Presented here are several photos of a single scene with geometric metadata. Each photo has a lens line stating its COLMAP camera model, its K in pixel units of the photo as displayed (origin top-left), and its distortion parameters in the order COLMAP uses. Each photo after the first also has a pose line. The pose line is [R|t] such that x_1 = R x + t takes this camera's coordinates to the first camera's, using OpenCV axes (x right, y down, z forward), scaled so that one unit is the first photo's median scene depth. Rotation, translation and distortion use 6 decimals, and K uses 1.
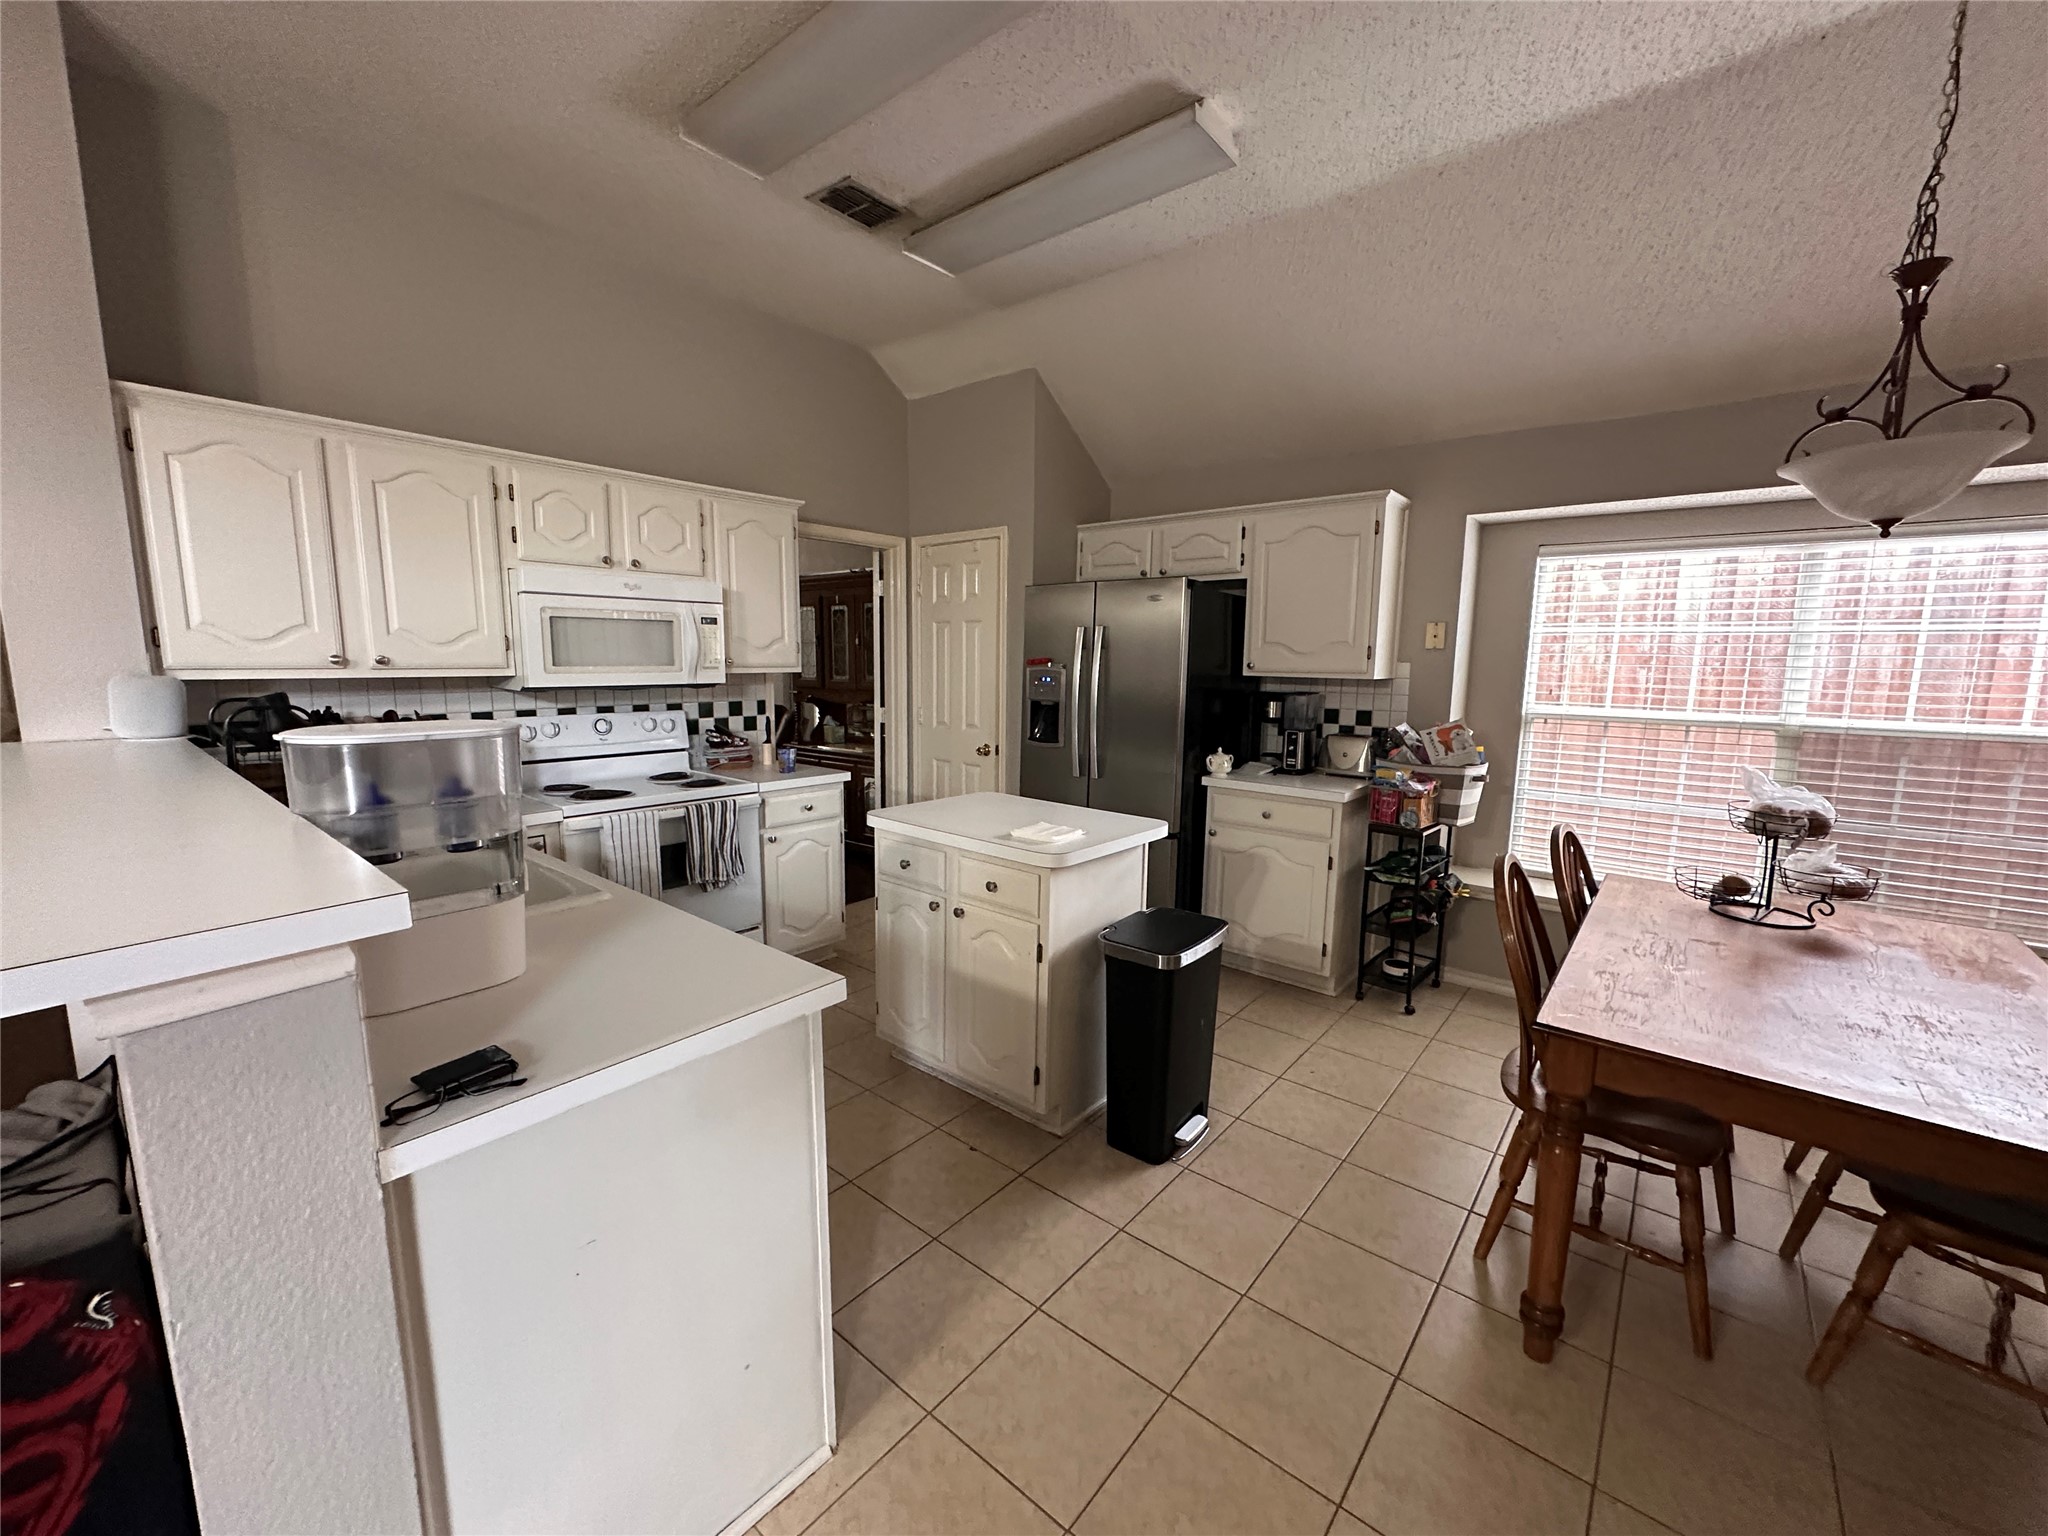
lens RADIAL K [[815.9, 0, 1024.0], [0, 815.9, 768.0], [0, 0, 1]] dist [0.000520, 0.000140]
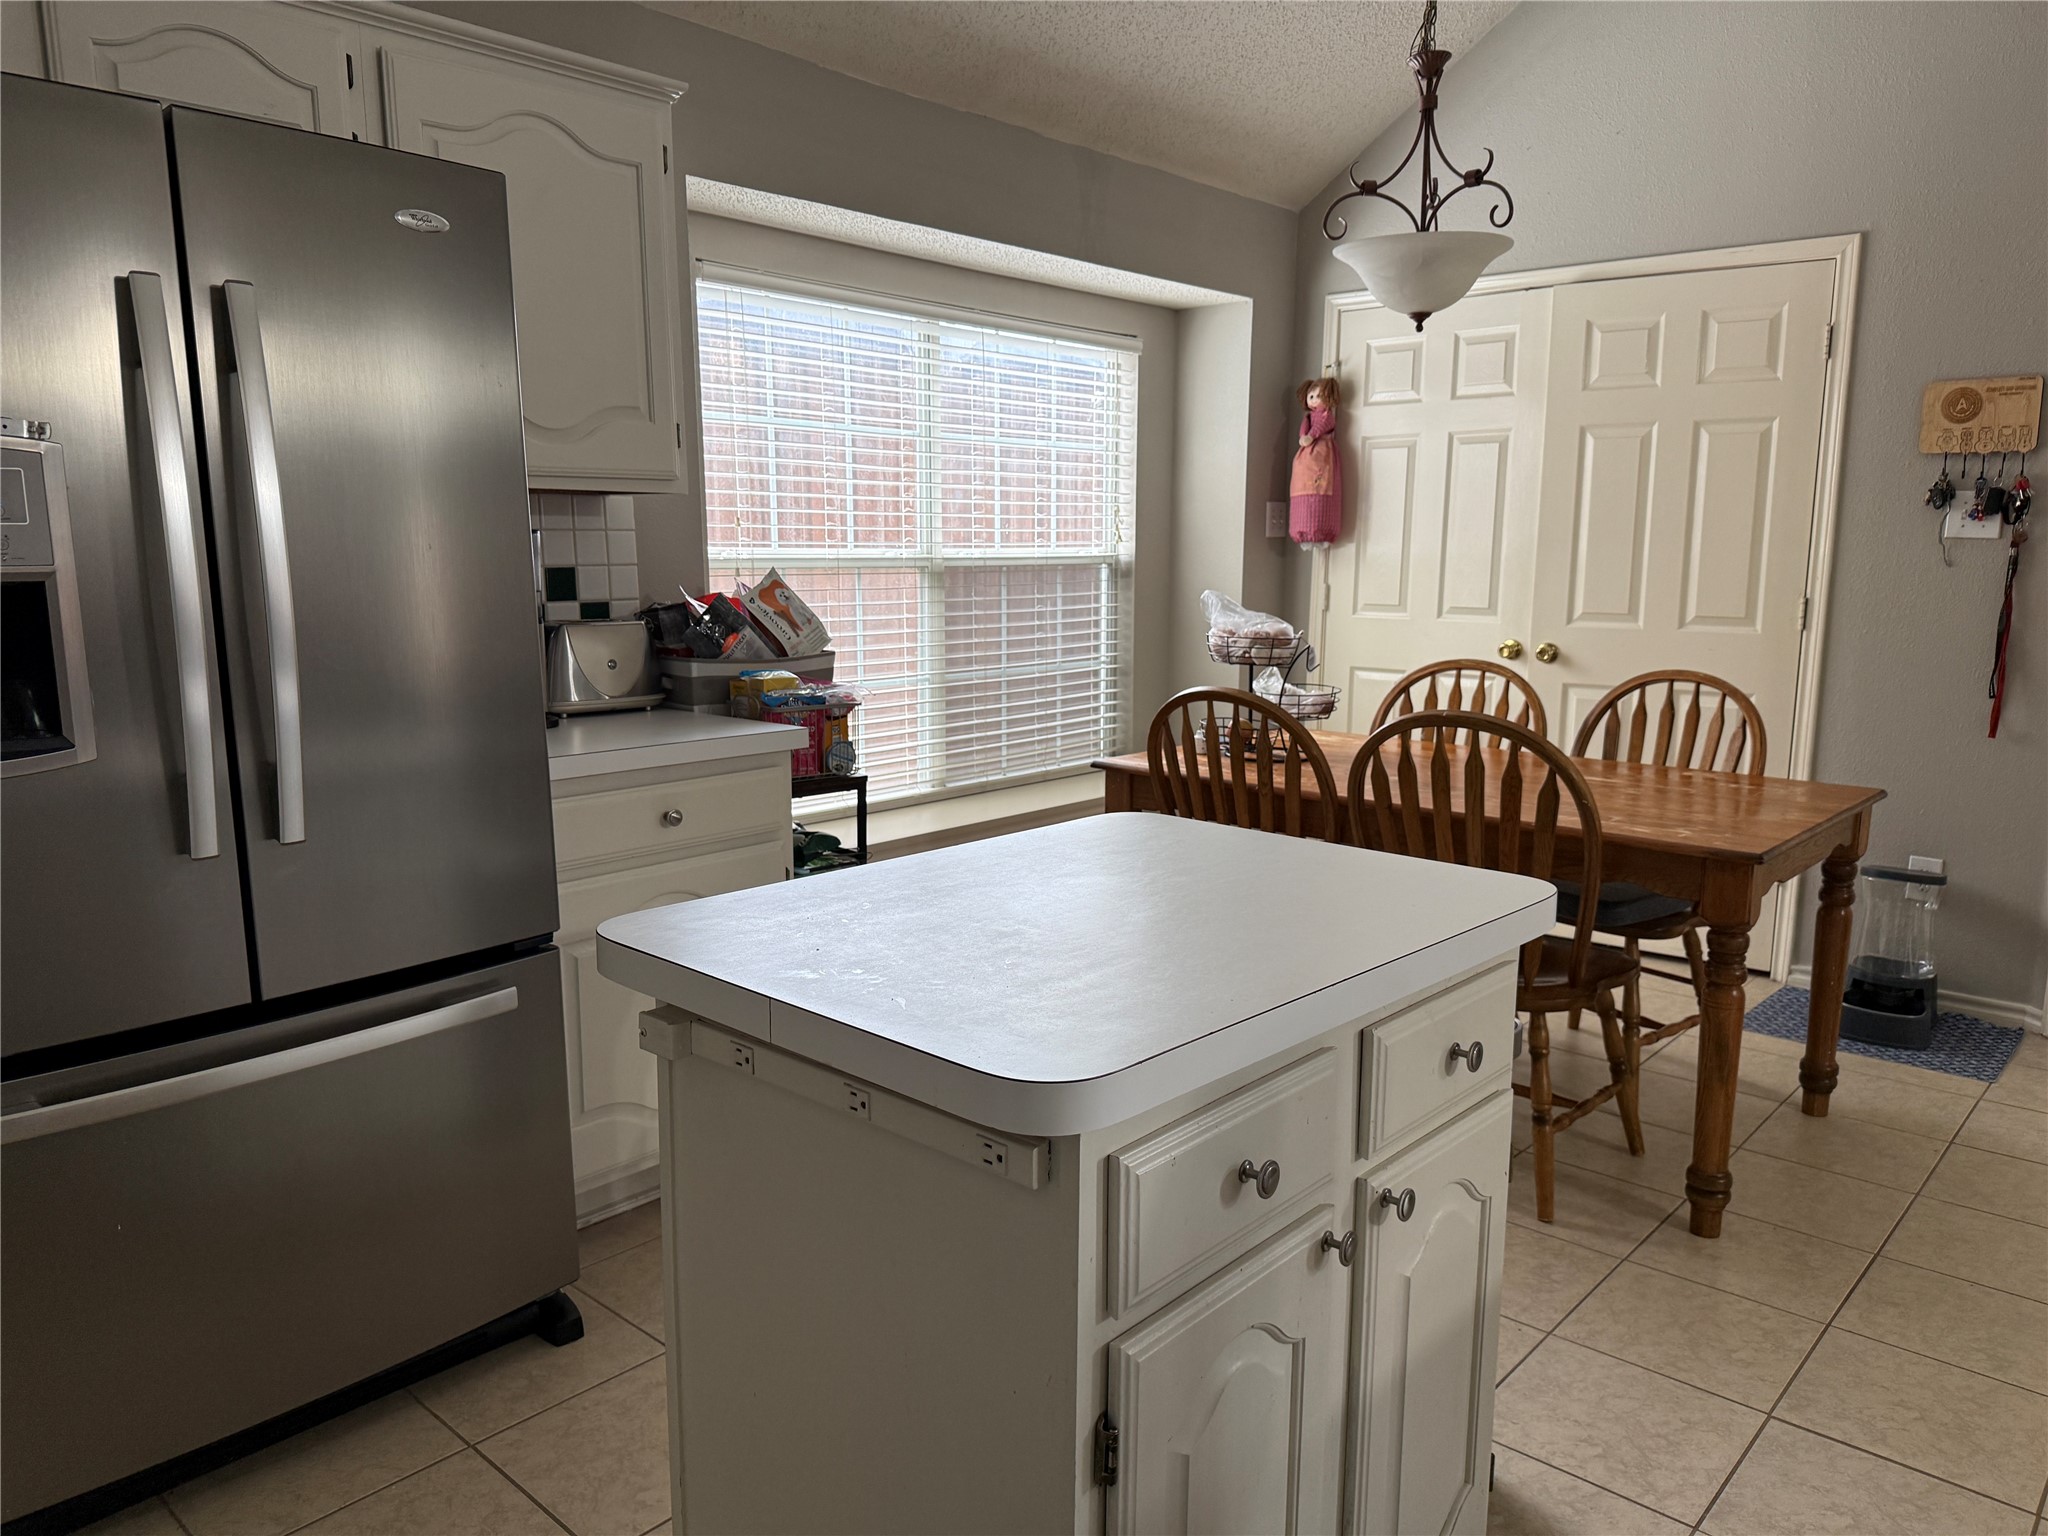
lens RADIAL K [[1420.9, 0, 1024.0], [0, 1420.9, 768.0], [0, 0, 1]] dist [0.140665, -0.185521]
pose [[0.040131, -0.173162, 0.984075, -0.473222], [0.131767, 0.977185, 0.166576, -0.075516], [-0.990468, 0.122983, 0.062032, 0.881361]]
